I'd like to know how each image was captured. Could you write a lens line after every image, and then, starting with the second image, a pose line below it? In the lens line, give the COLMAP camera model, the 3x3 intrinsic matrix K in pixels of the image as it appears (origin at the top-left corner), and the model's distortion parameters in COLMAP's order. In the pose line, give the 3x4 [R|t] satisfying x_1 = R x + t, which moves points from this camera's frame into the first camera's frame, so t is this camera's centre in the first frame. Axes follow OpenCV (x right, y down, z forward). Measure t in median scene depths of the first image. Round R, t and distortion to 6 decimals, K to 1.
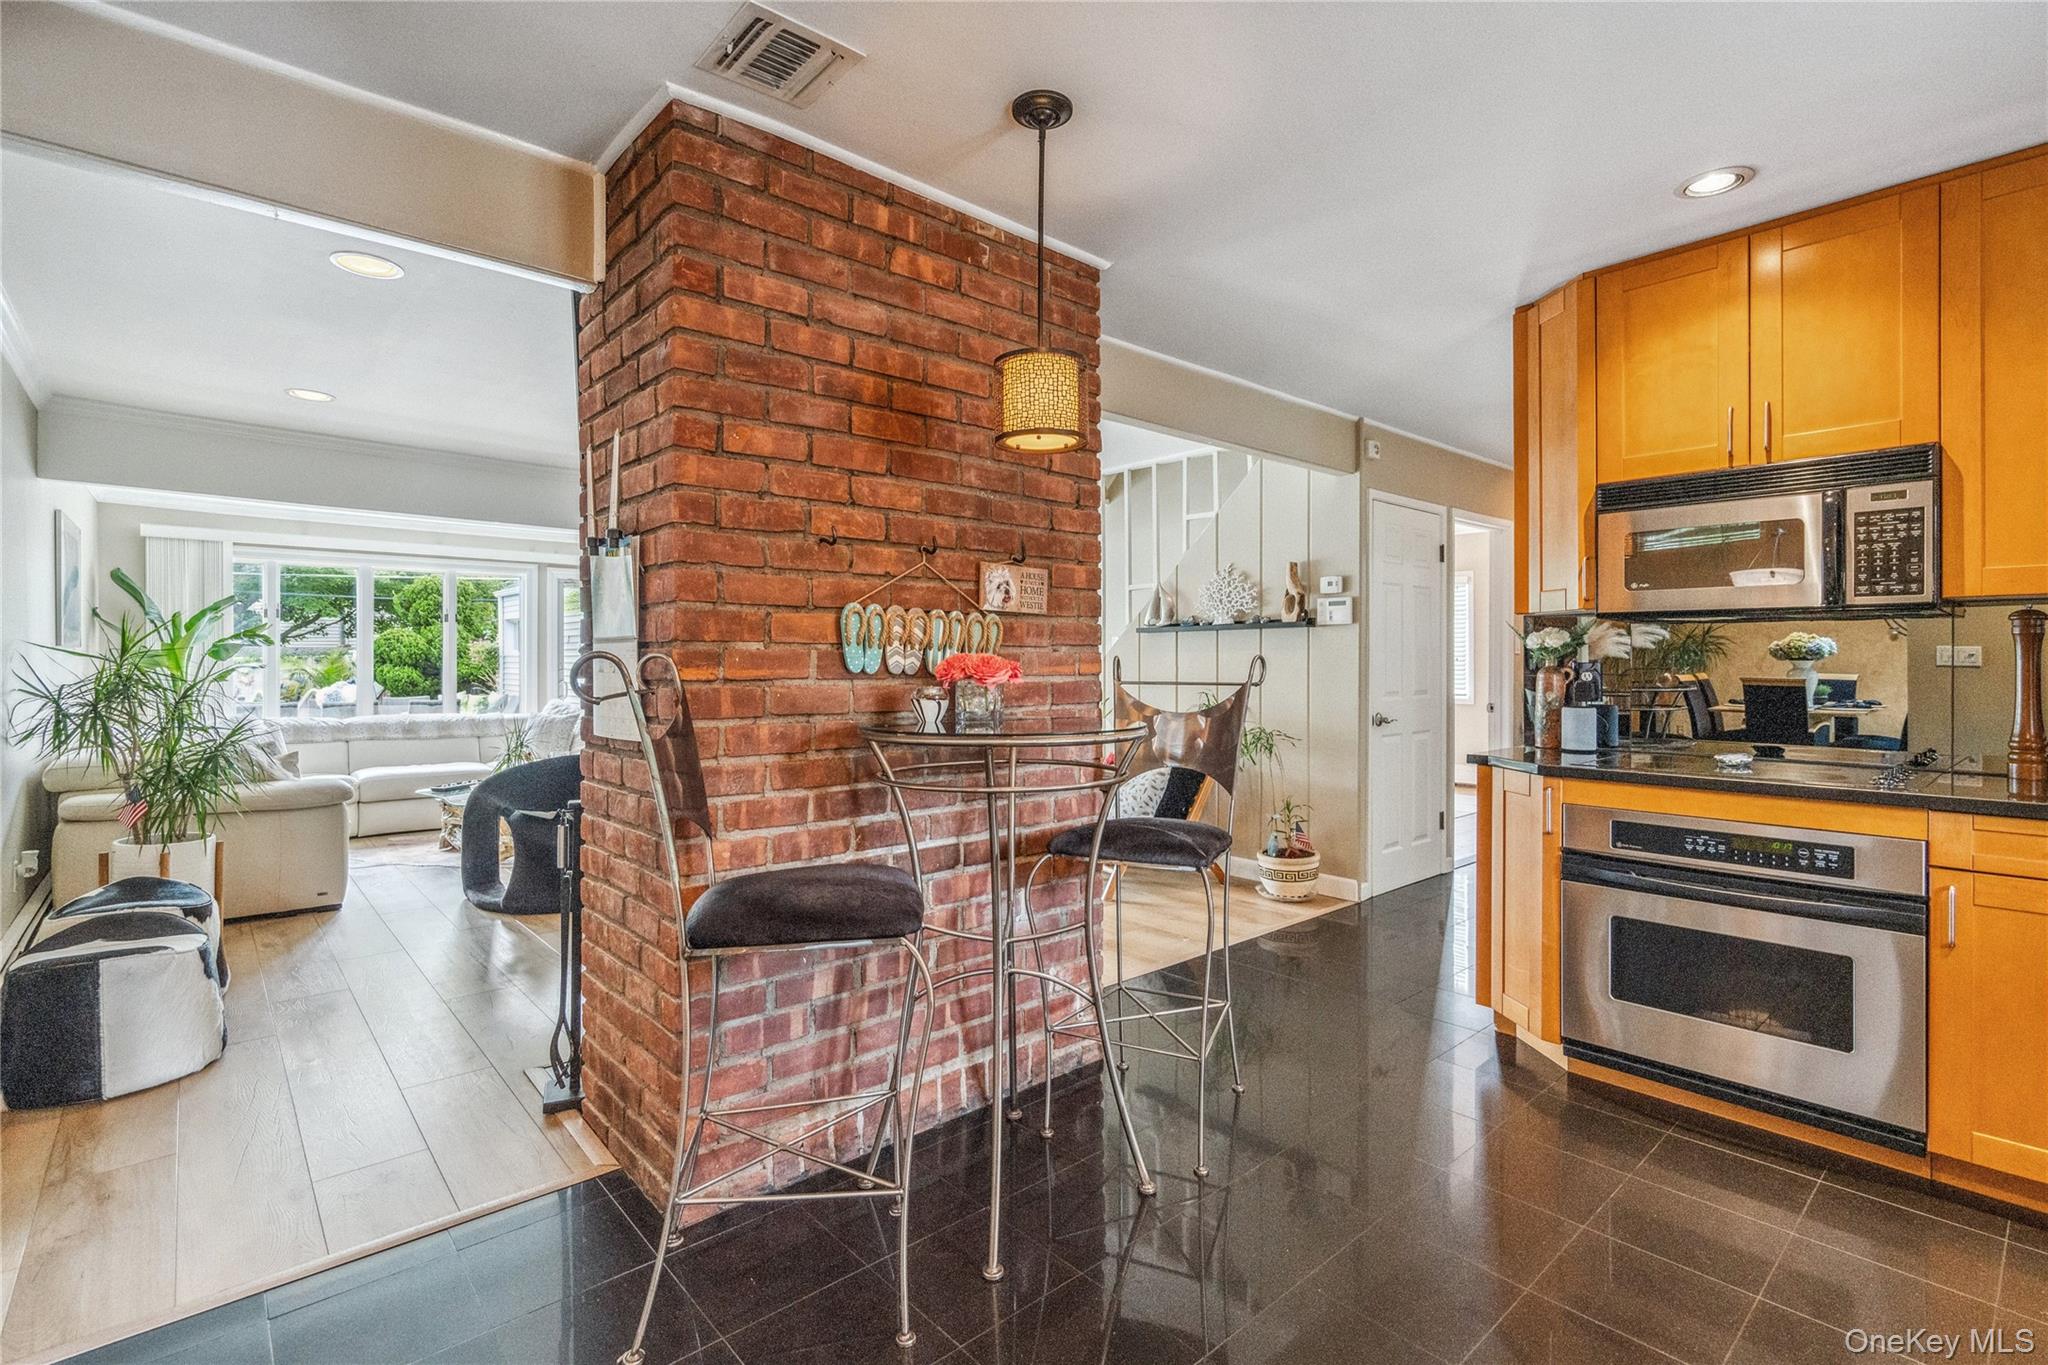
lens RADIAL K [[945.9, 0, 1024.6], [0, 945.9, 658.1], [0, 0, 1]] dist [-0.000195, 0.000315]
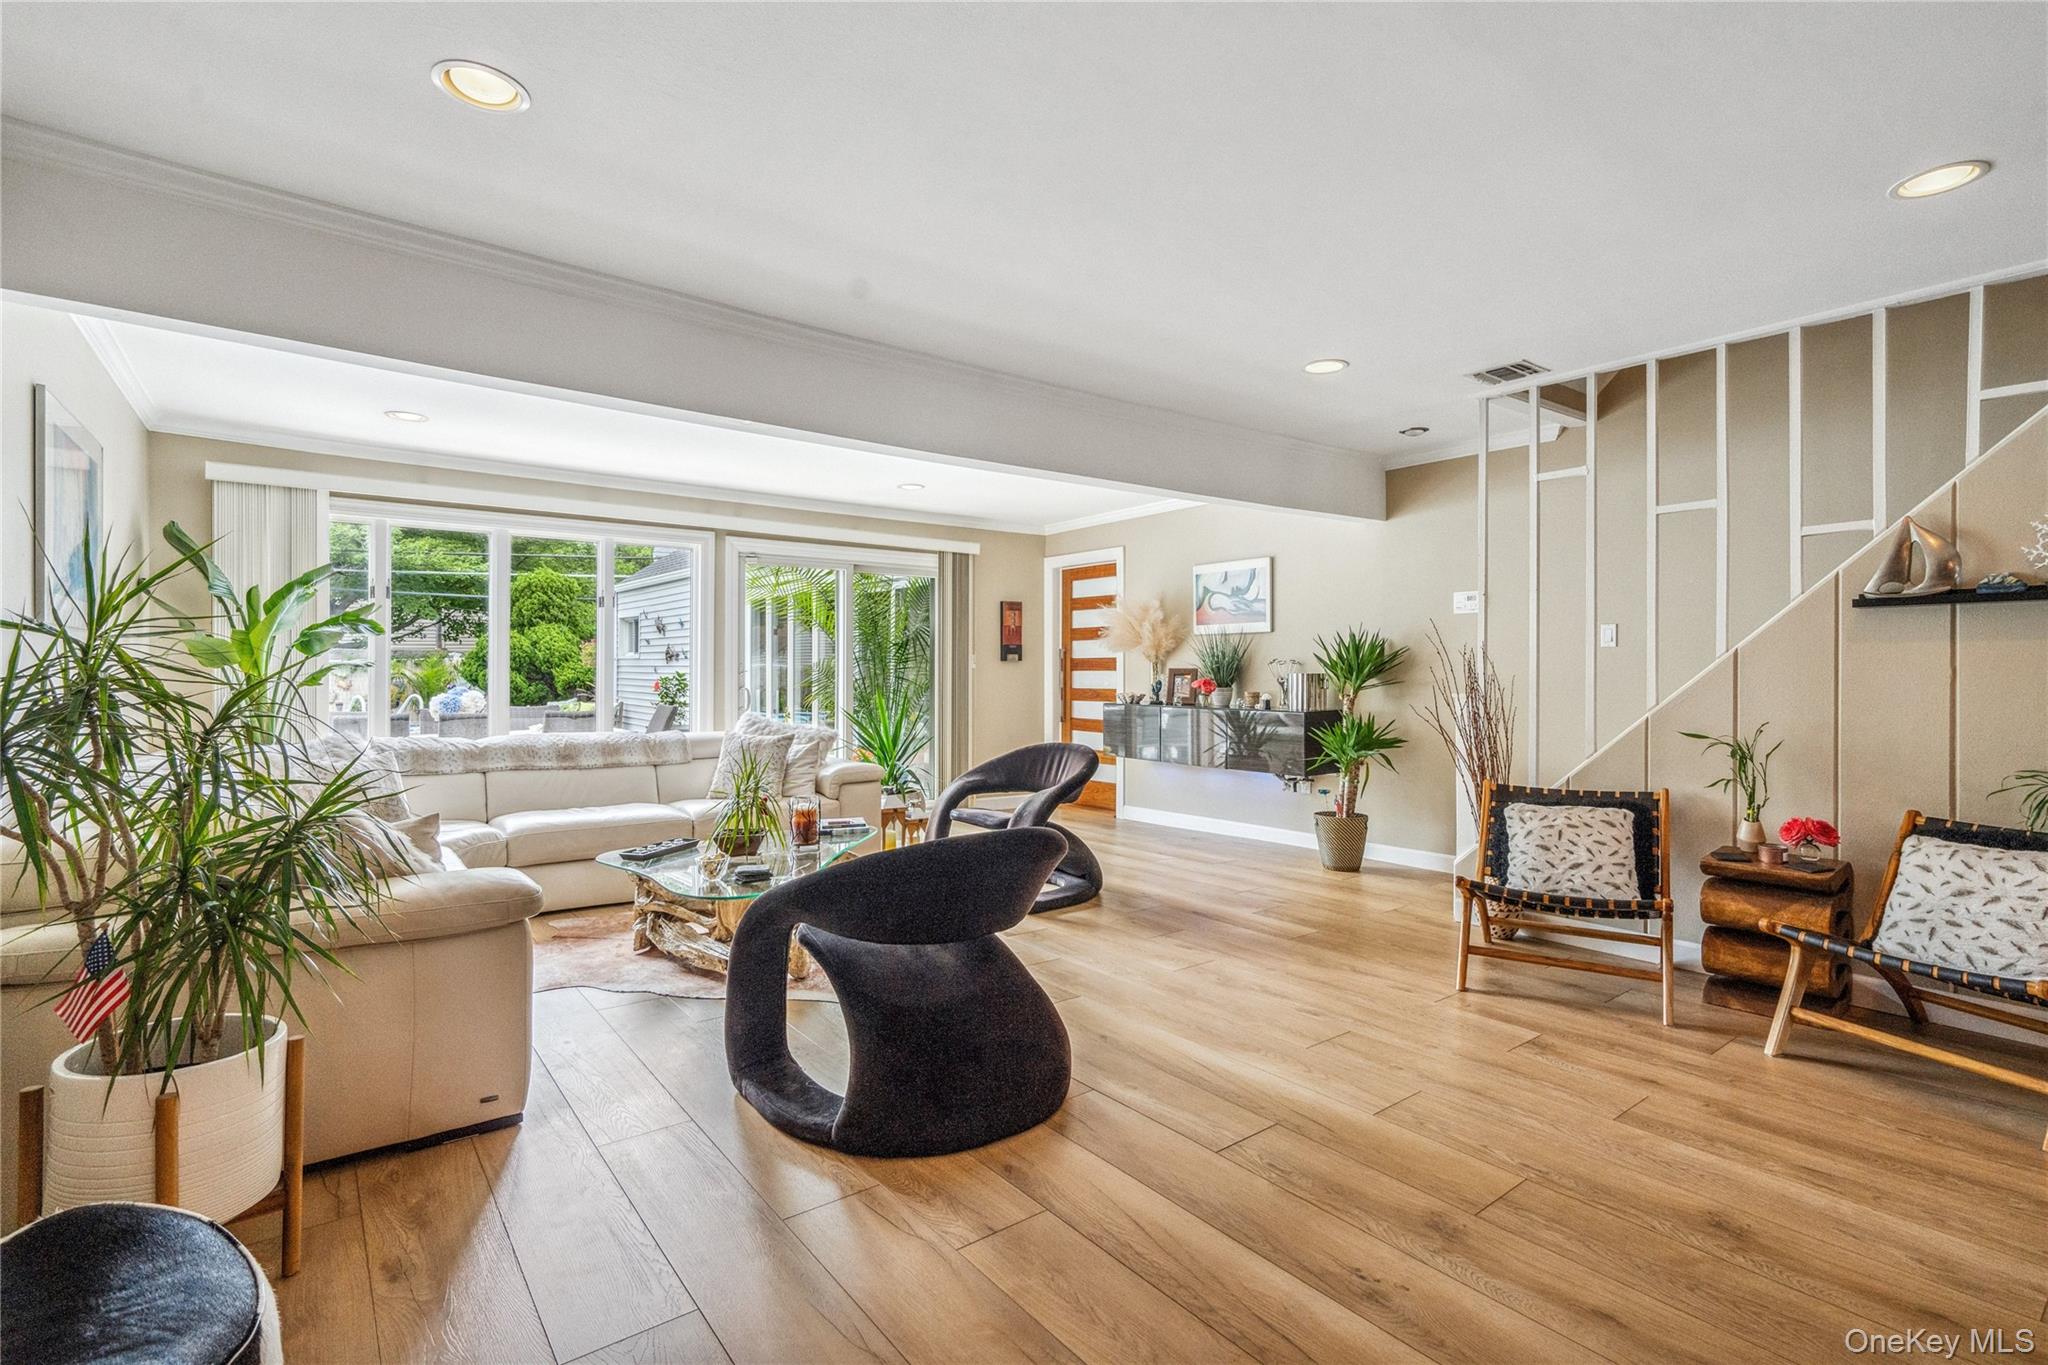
lens RADIAL K [[960.7, 0, 1023.8], [0, 960.7, 668.9], [0, 0, 1]] dist [0.003981, 0.000209]
pose [[0.997304, 0.004496, -0.073242, -0.271601], [-0.004328, 0.999988, 0.002450, 0.008343], [0.073252, -0.002126, 0.997311, 0.326804]]
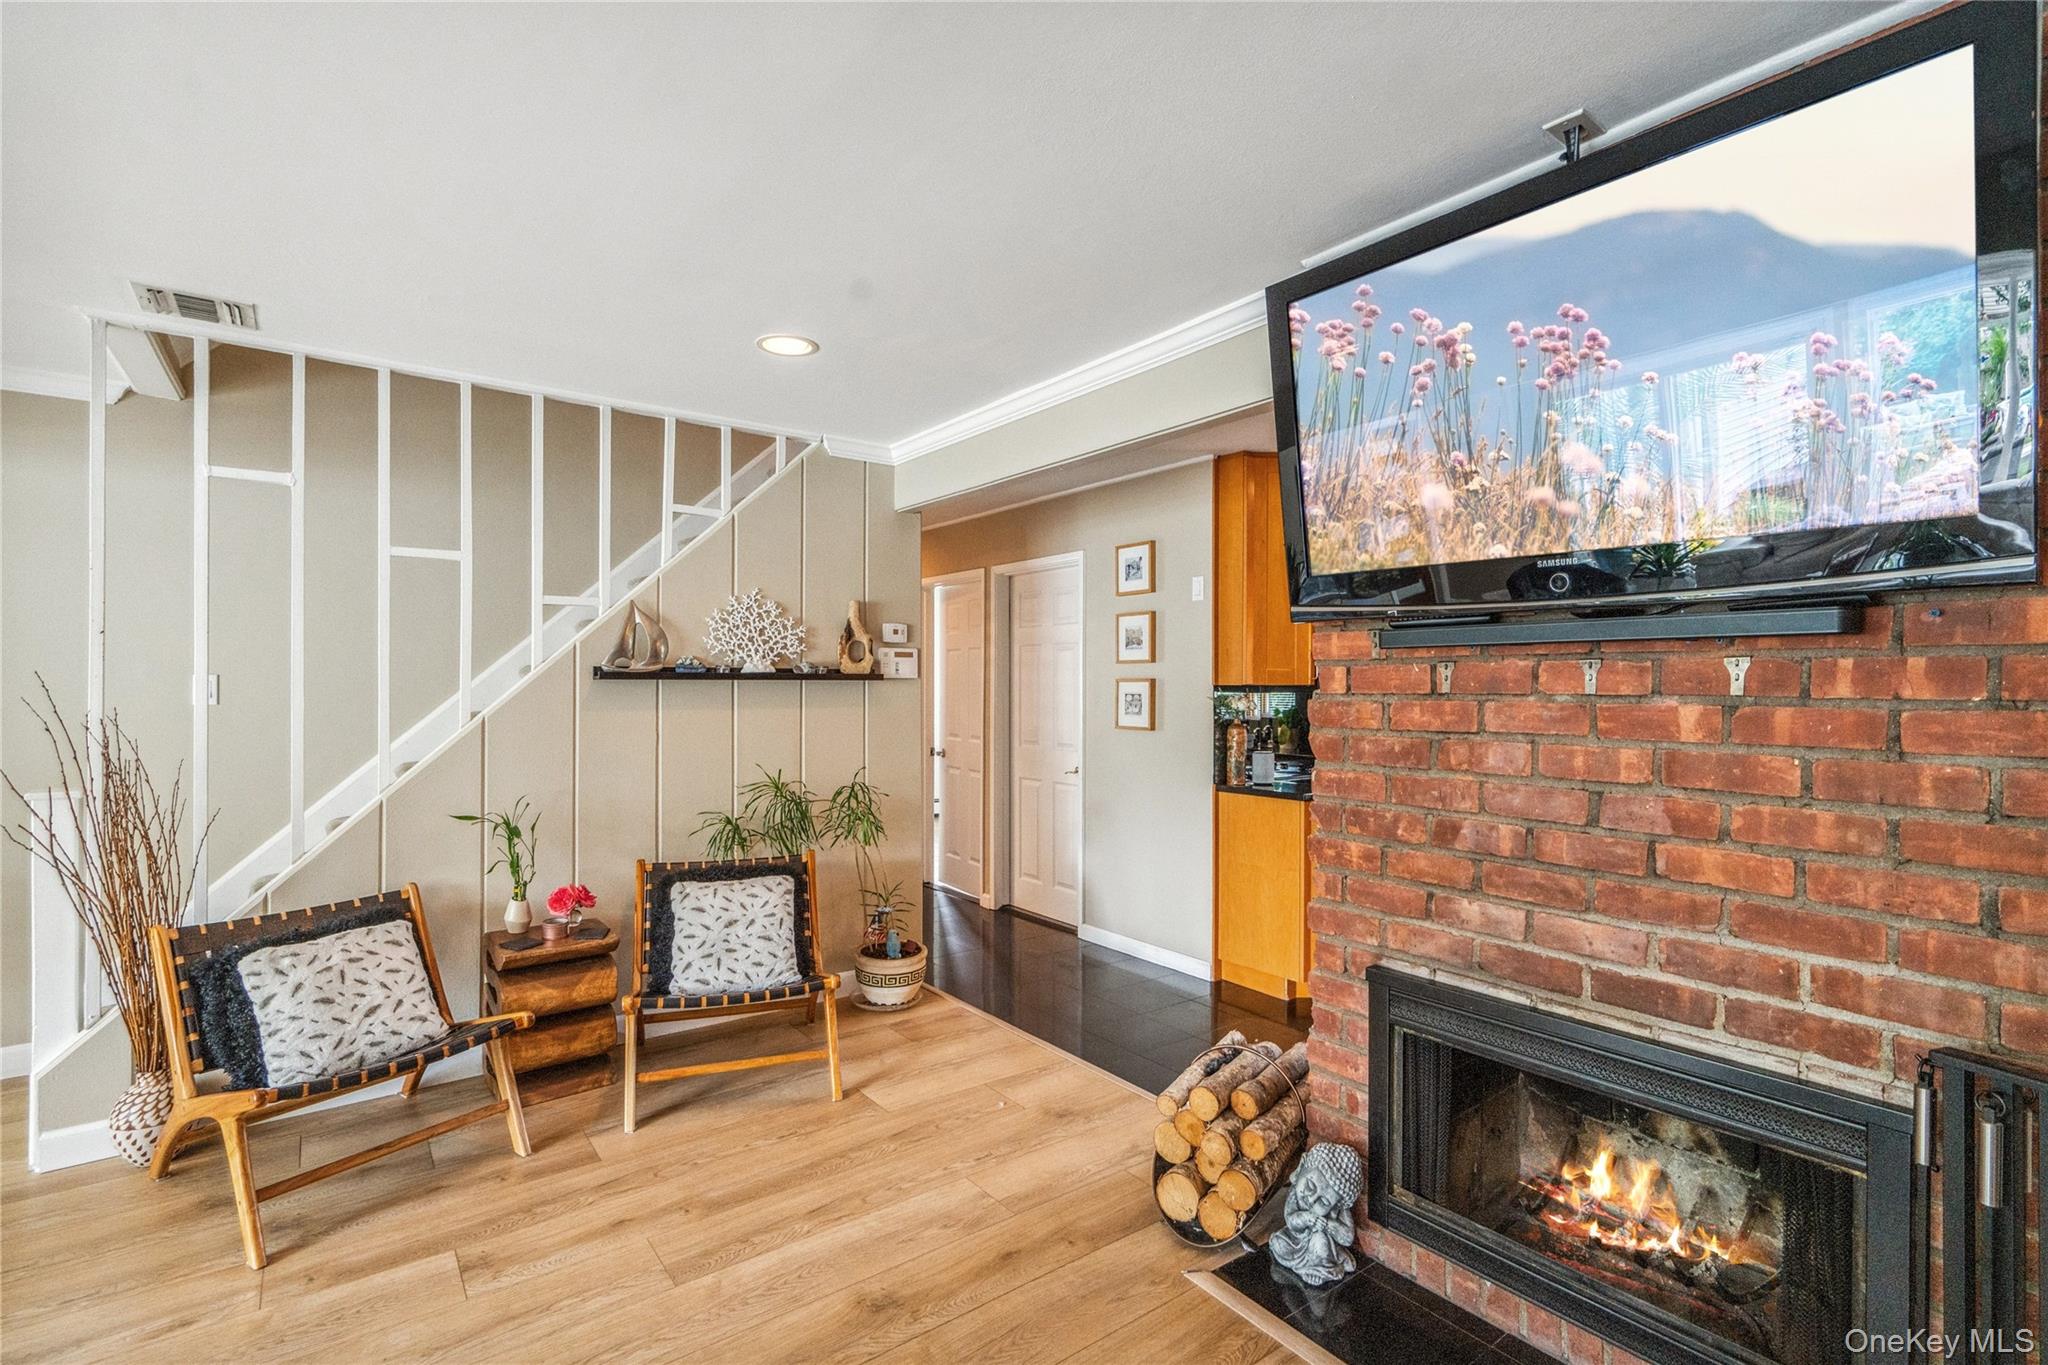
lens RADIAL K [[947.9, 0, 1024.0], [0, 947.9, 682.5], [0, 0, 1]] dist [0.001870, 0.000377]
pose [[0.080009, 0.007194, 0.996768, -0.378946], [-0.004390, 0.999967, -0.006865, -0.018399], [-0.996785, -0.003826, 0.080038, 0.568009]]
